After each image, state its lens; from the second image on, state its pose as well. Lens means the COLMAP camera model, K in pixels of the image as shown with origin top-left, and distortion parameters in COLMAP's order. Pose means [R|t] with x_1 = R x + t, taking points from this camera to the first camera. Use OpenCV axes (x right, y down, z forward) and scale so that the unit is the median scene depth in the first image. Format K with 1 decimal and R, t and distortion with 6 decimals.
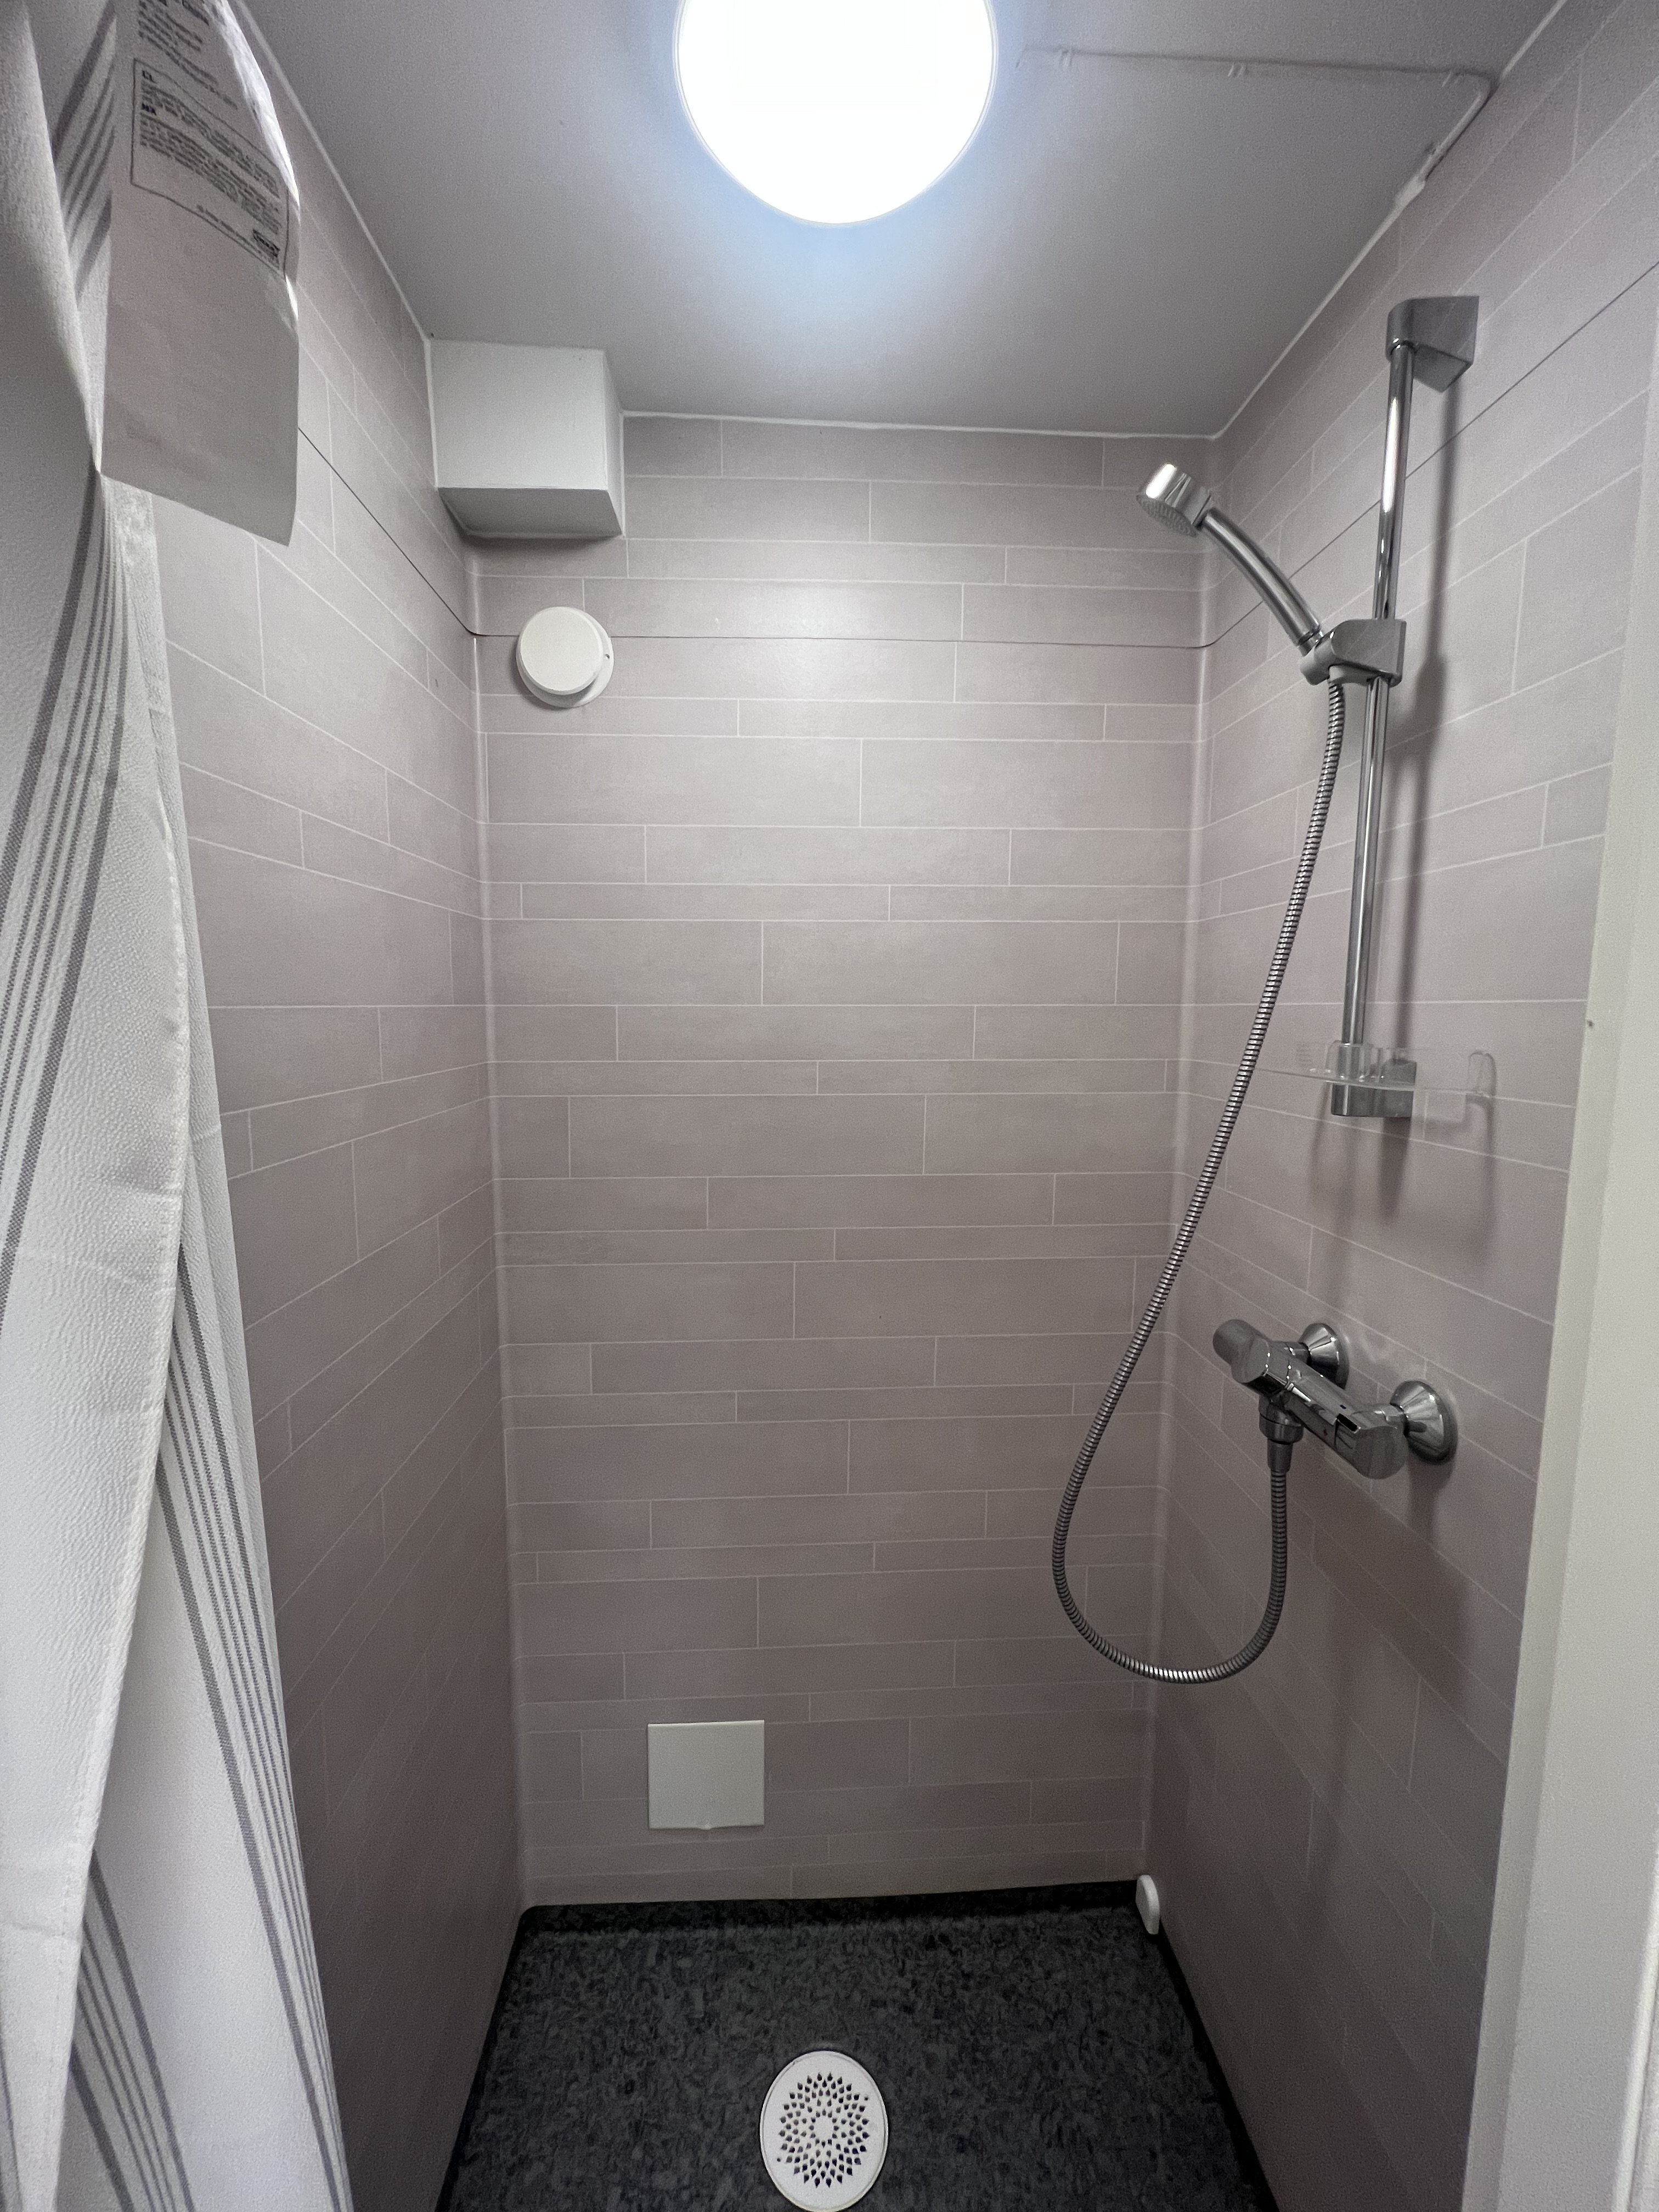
lens RADIAL K [[880.0, 0, 835.7], [0, 880.0, 1098.9], [0, 0, 1]] dist [-0.000047, -0.000144]
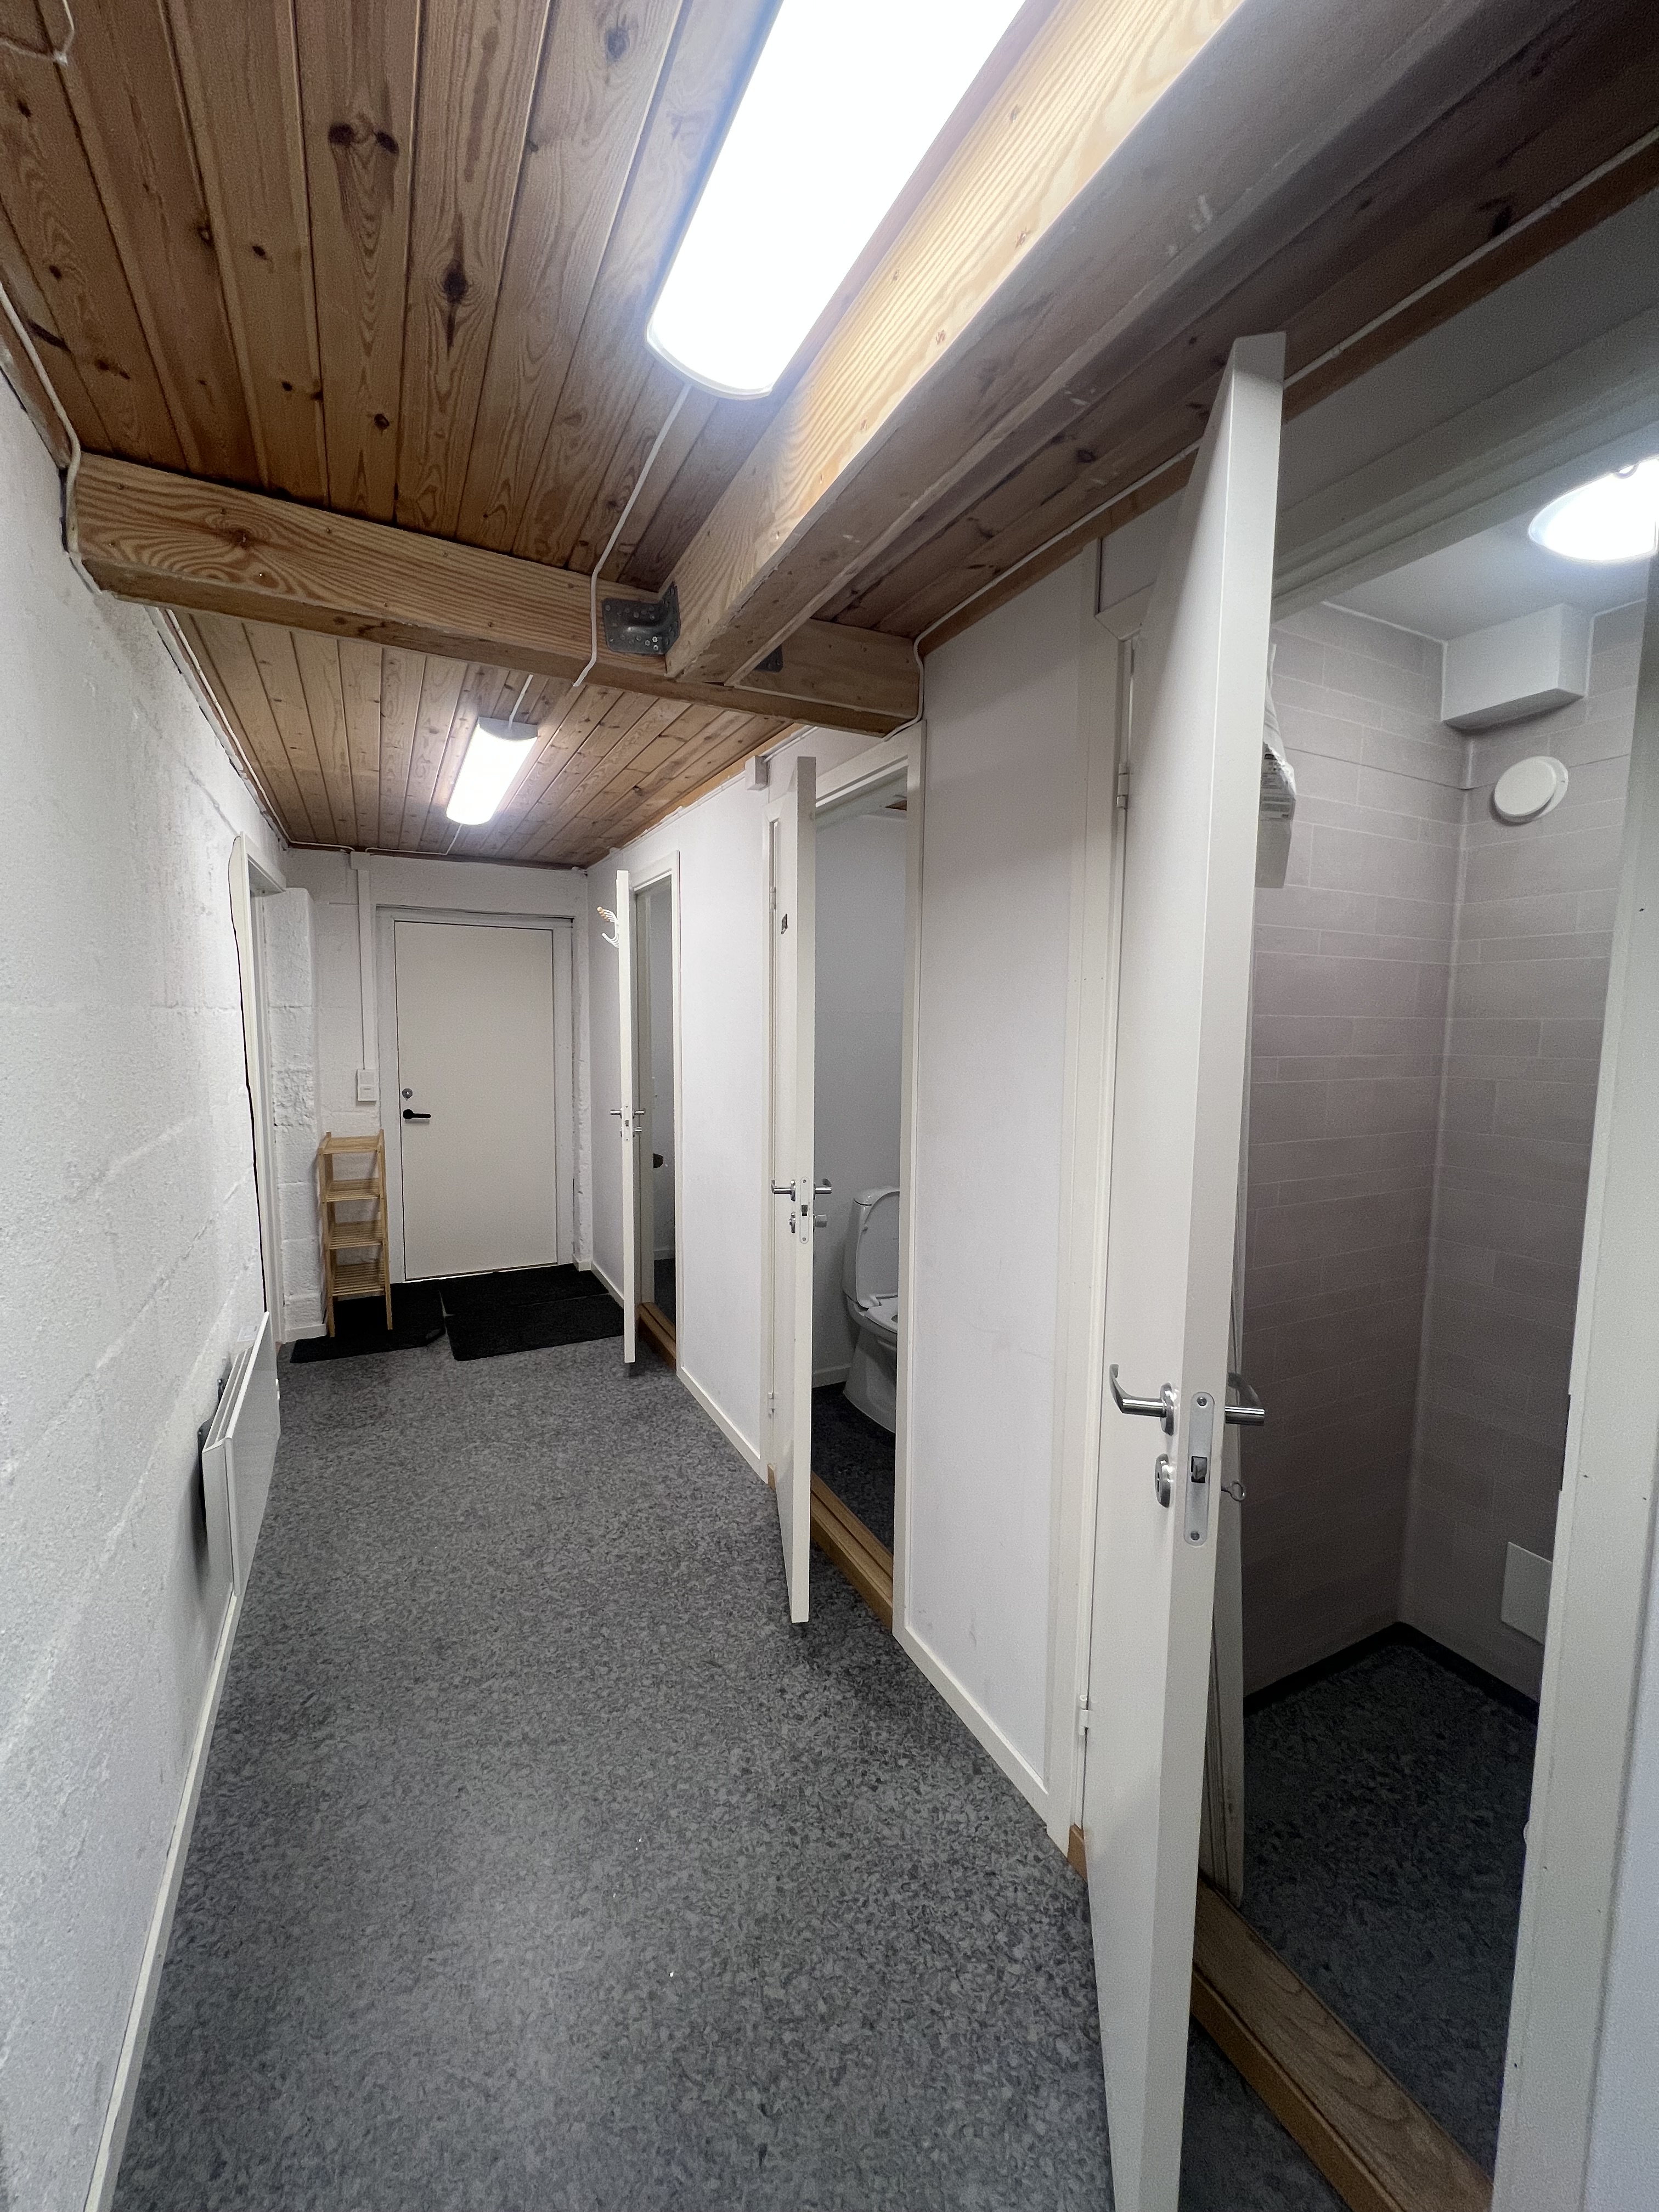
lens RADIAL K [[880.0, 0, 835.7], [0, 880.0, 1098.9], [0, 0, 1]] dist [-0.000047, -0.000144]
pose [[0.402905, 0.090754, -0.910731, 0.635844], [-0.110542, 0.992612, 0.050010, 0.081890], [0.908542, 0.080525, 0.409960, -0.660978]]
